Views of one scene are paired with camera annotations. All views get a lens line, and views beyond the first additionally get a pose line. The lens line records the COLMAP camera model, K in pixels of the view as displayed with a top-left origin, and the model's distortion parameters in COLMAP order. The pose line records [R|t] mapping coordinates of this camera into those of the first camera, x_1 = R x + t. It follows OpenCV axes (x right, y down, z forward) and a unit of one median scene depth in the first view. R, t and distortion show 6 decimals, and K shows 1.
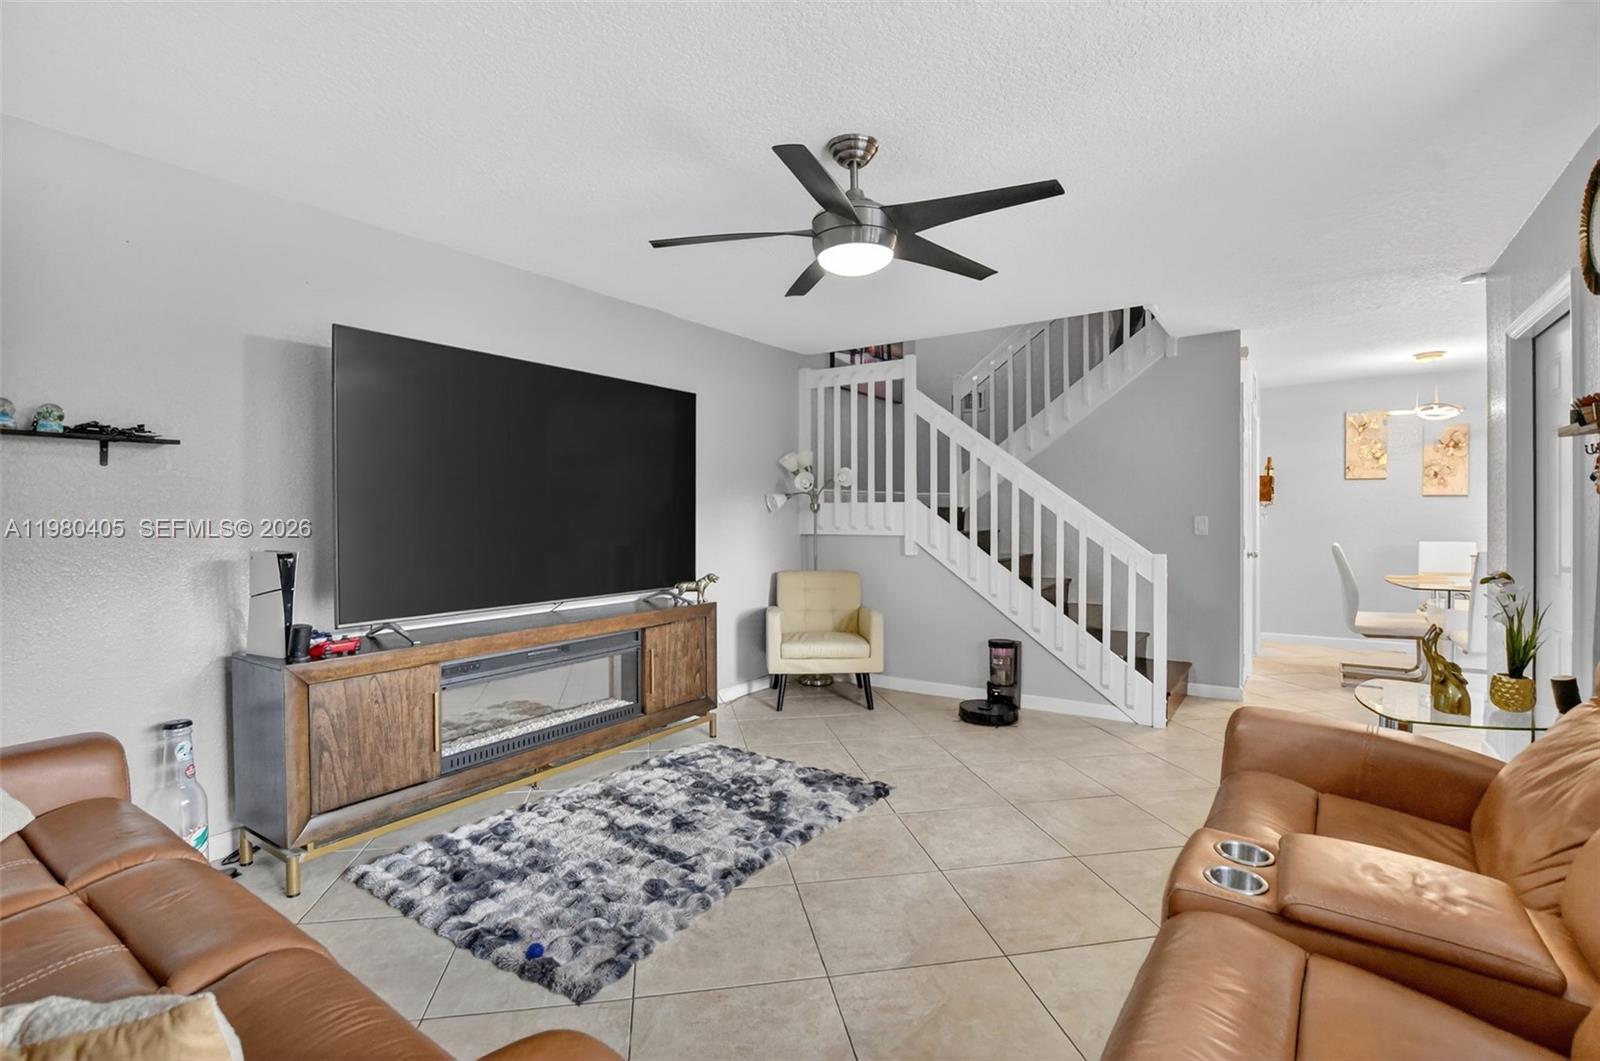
lens RADIAL K [[758.4, 0, 802.0], [0, 758.4, 515.7], [0, 0, 1]] dist [-0.029123, 0.003220]
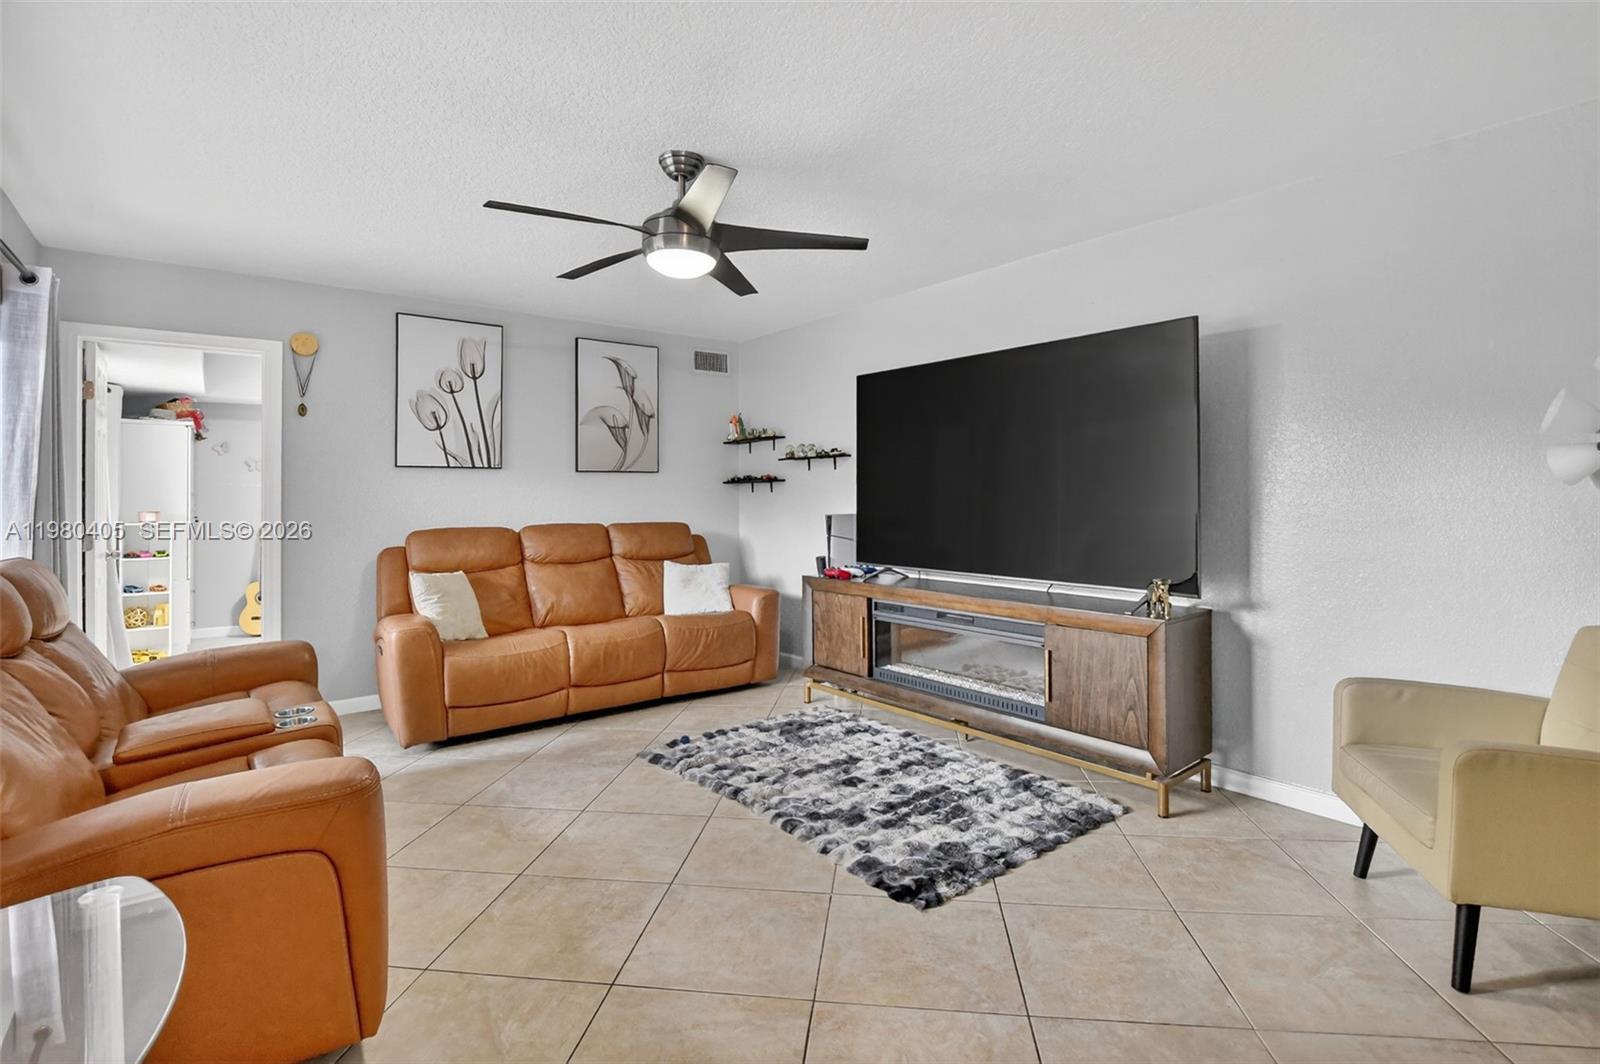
lens RADIAL K [[758.4, 0, 795.8], [0, 758.4, 485.9], [0, 0, 1]] dist [-0.029123, 0.003220]
pose [[-0.303504, -0.003210, -0.952825, 0.936726], [0.005212, 0.999974, -0.005029, -0.010154], [0.952816, -0.006493, -0.303479, 1.313571]]
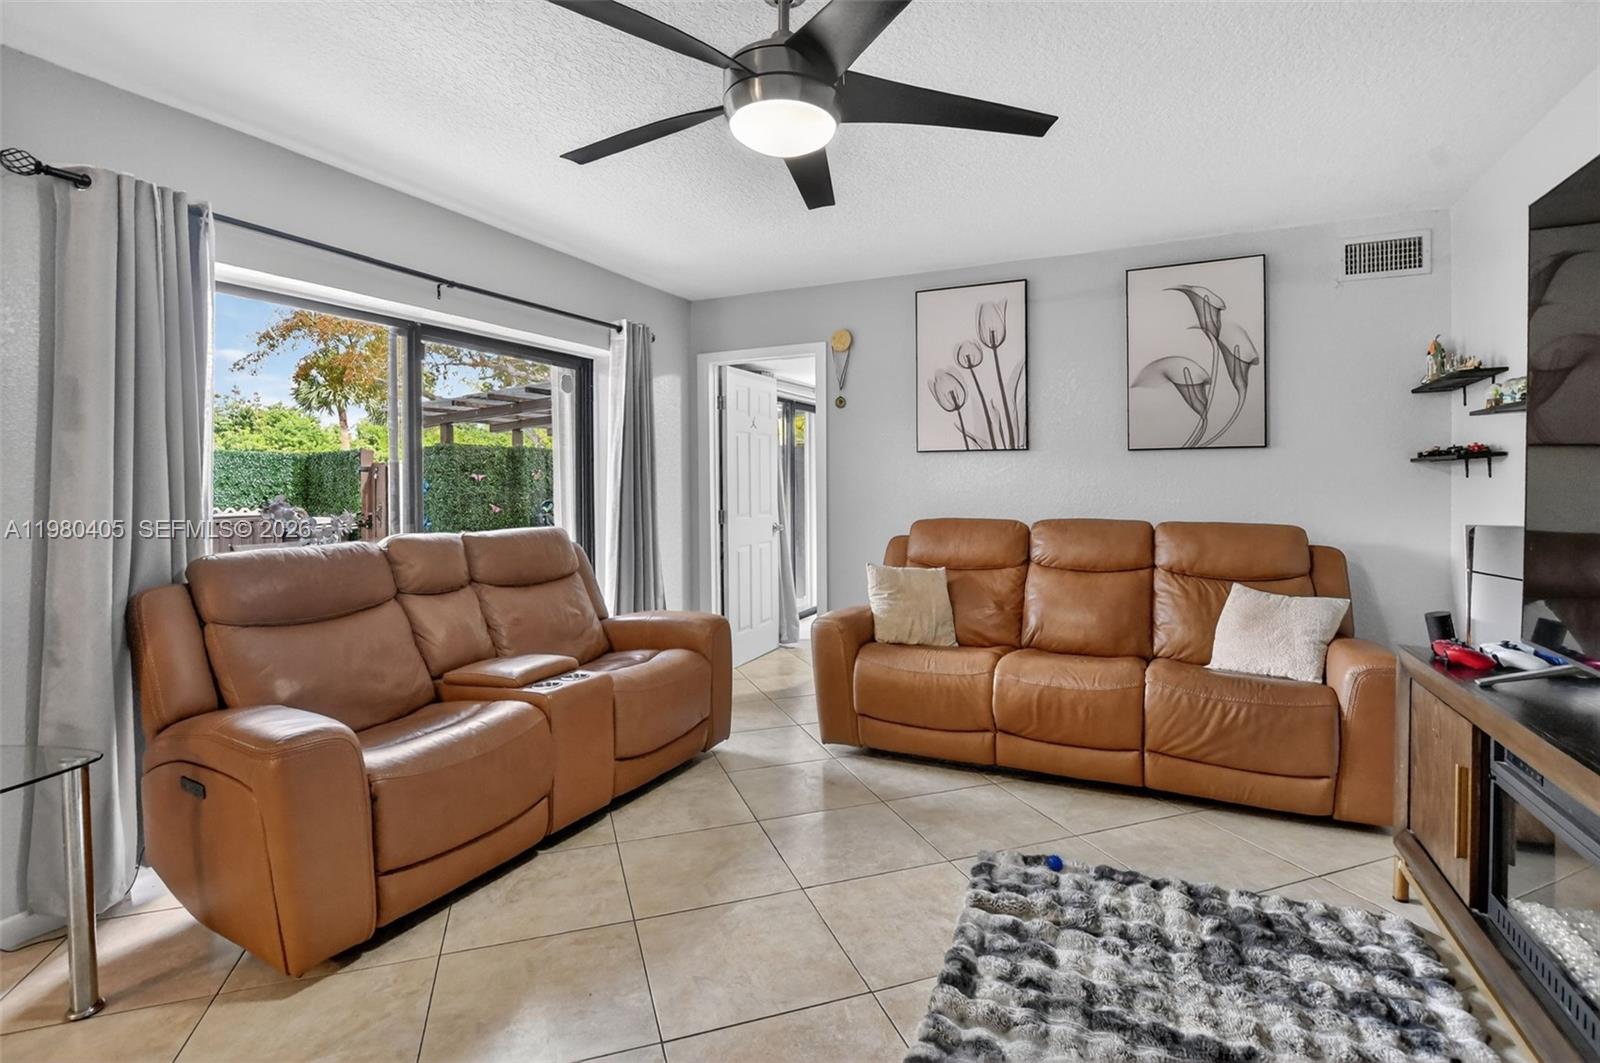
lens RADIAL K [[758.4, 0, 807.3], [0, 758.4, 492.8], [0, 0, 1]] dist [-0.029123, 0.003220]
pose [[-0.987905, 0.012511, -0.154557, 0.141604], [0.010353, 0.999837, 0.014760, -0.006095], [0.154716, 0.012981, -0.987874, 1.512147]]
